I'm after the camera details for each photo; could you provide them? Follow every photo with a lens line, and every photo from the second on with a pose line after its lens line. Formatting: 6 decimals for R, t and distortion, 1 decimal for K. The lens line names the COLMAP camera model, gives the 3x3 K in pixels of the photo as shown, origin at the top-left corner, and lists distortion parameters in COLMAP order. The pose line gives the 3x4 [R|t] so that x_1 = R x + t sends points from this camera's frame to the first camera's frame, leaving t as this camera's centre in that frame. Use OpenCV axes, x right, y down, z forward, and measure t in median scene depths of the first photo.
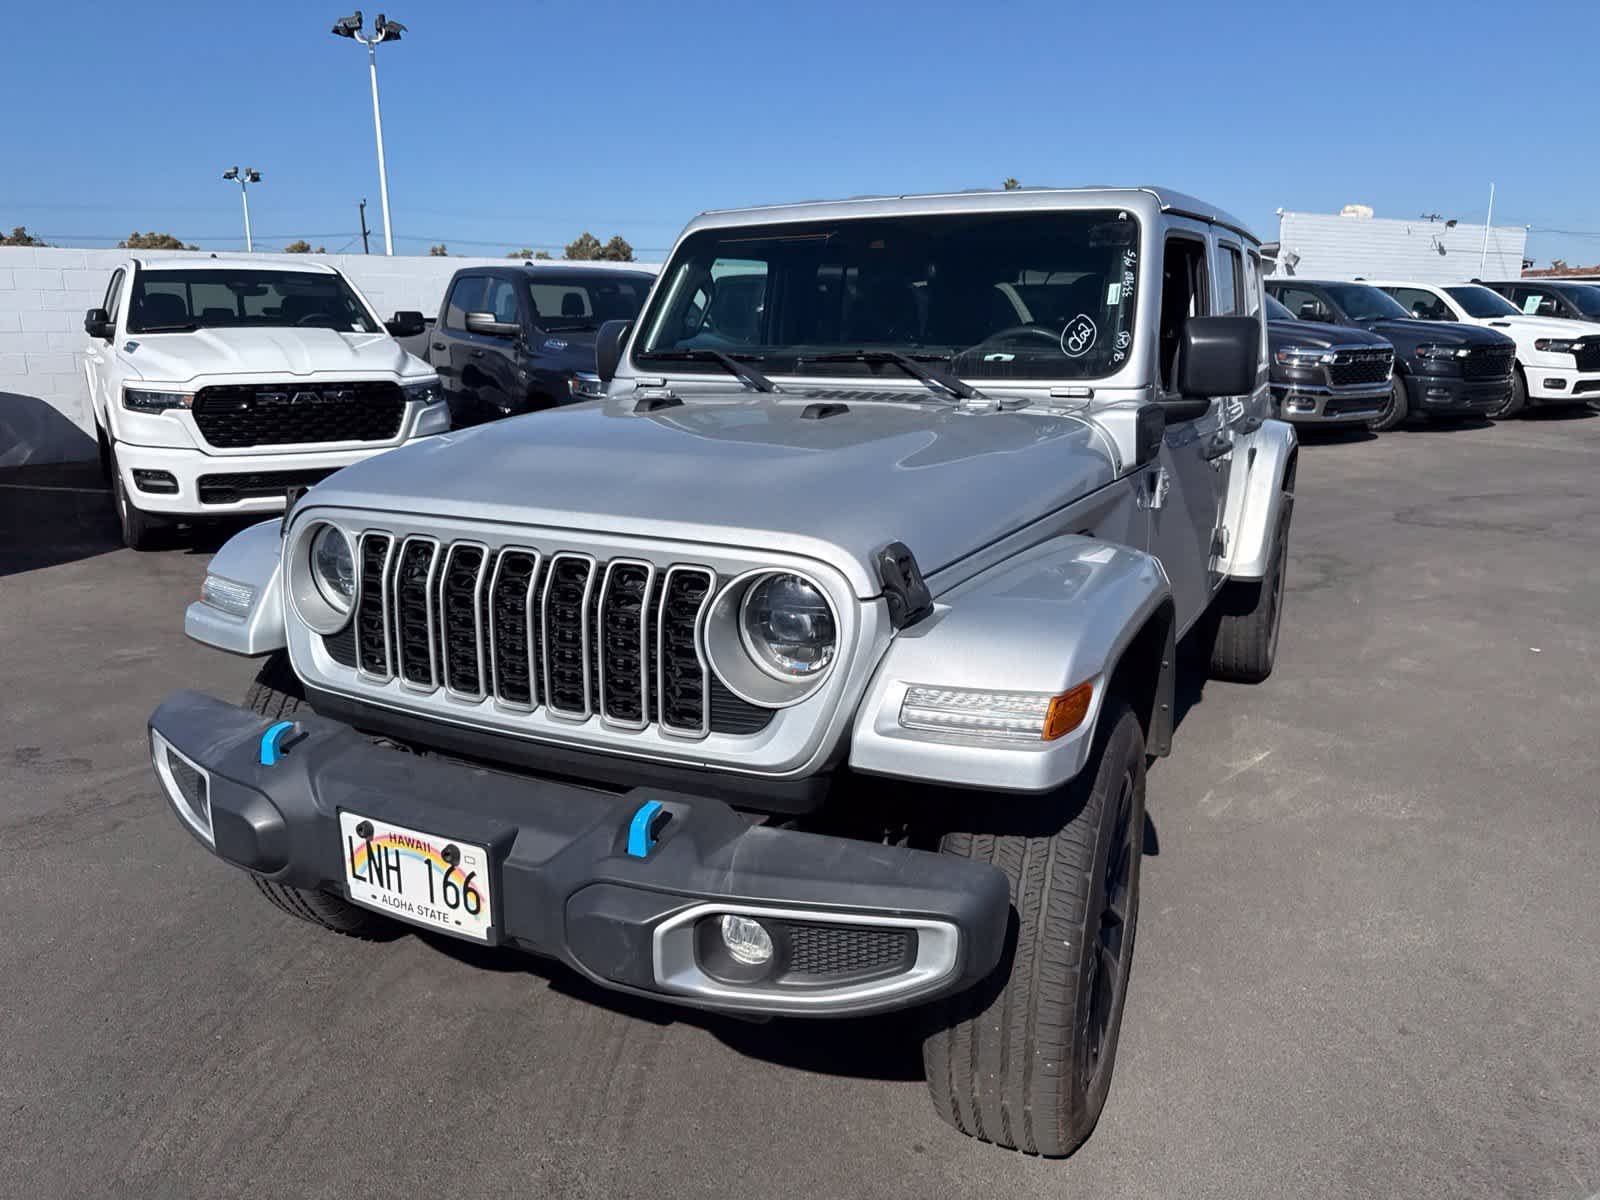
lens RADIAL K [[1132.3, 0, 809.8], [0, 1132.3, 597.5], [0, 0, 1]] dist [0.045854, -0.055241]
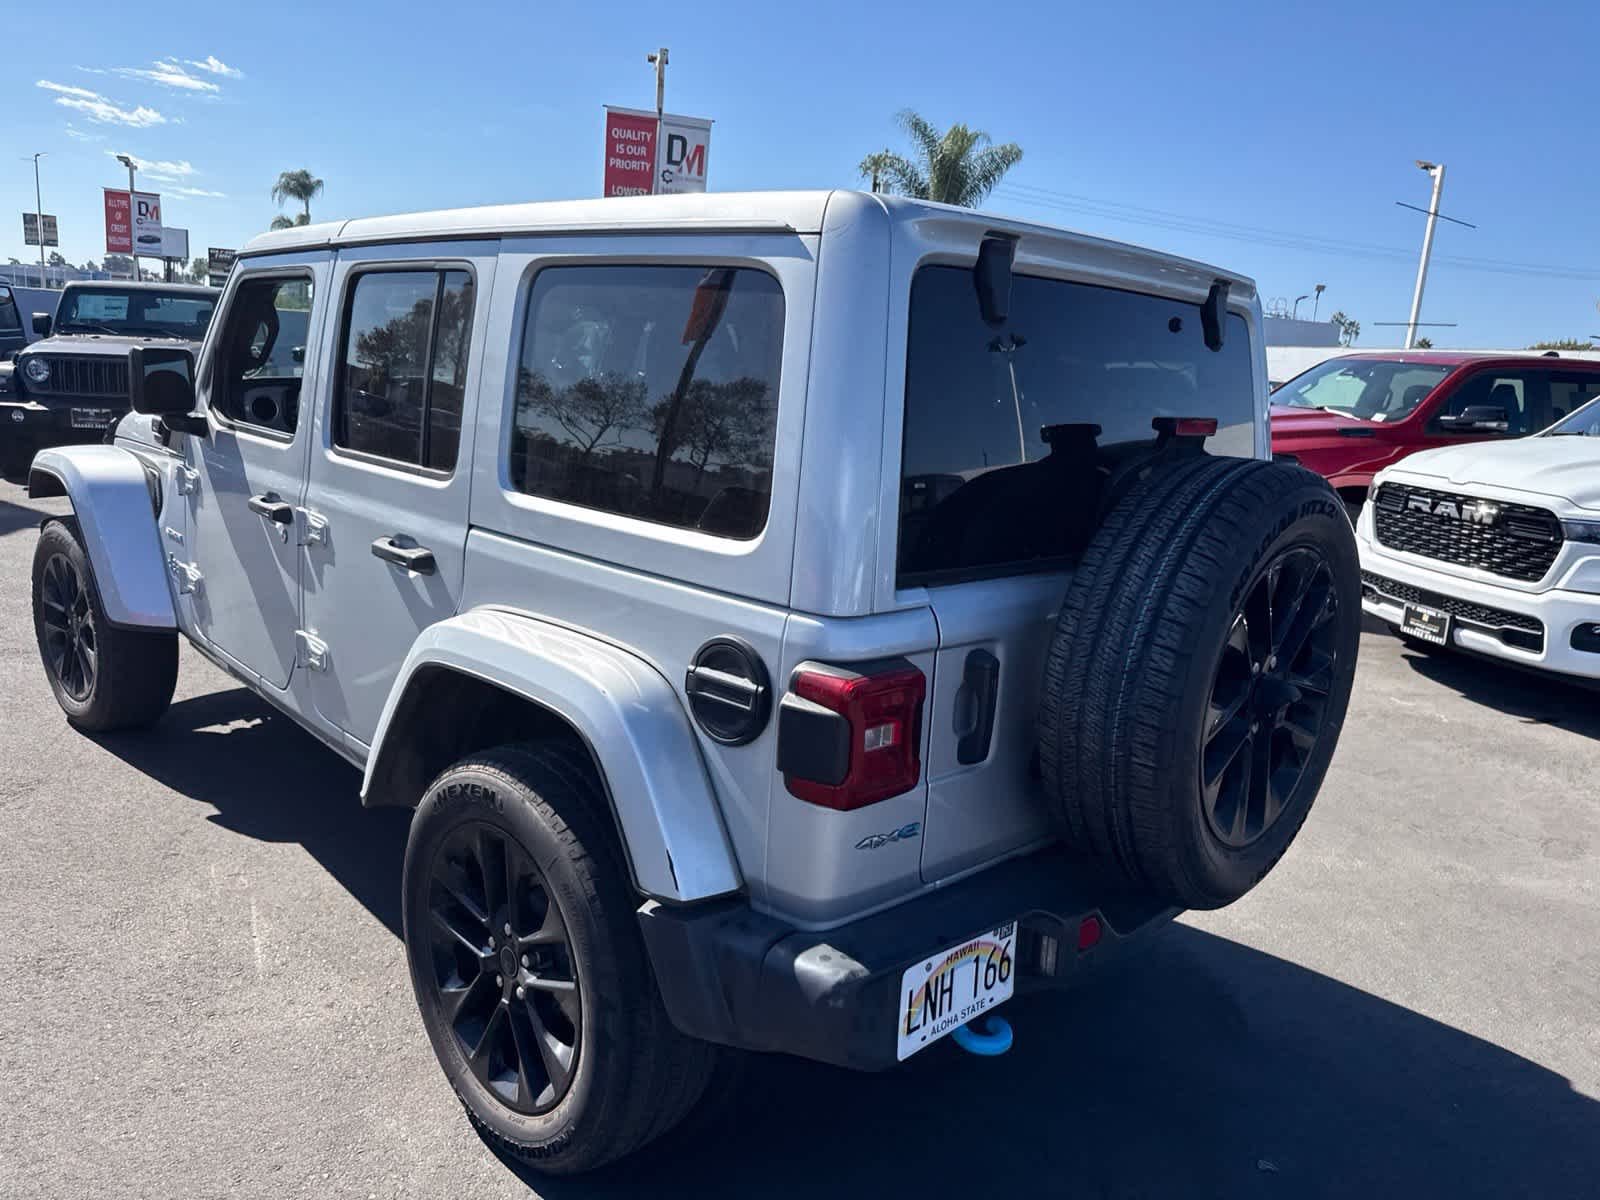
lens RADIAL K [[1132.3, 0, 801.4], [0, 1132.3, 601.8], [0, 0, 1]] dist [0.045854, -0.055241]
pose [[-0.305272, 0.186451, -0.933834, 1.434353], [-0.291704, 0.915192, 0.278088, -0.575946], [0.906487, 0.357295, -0.224994, 2.142321]]
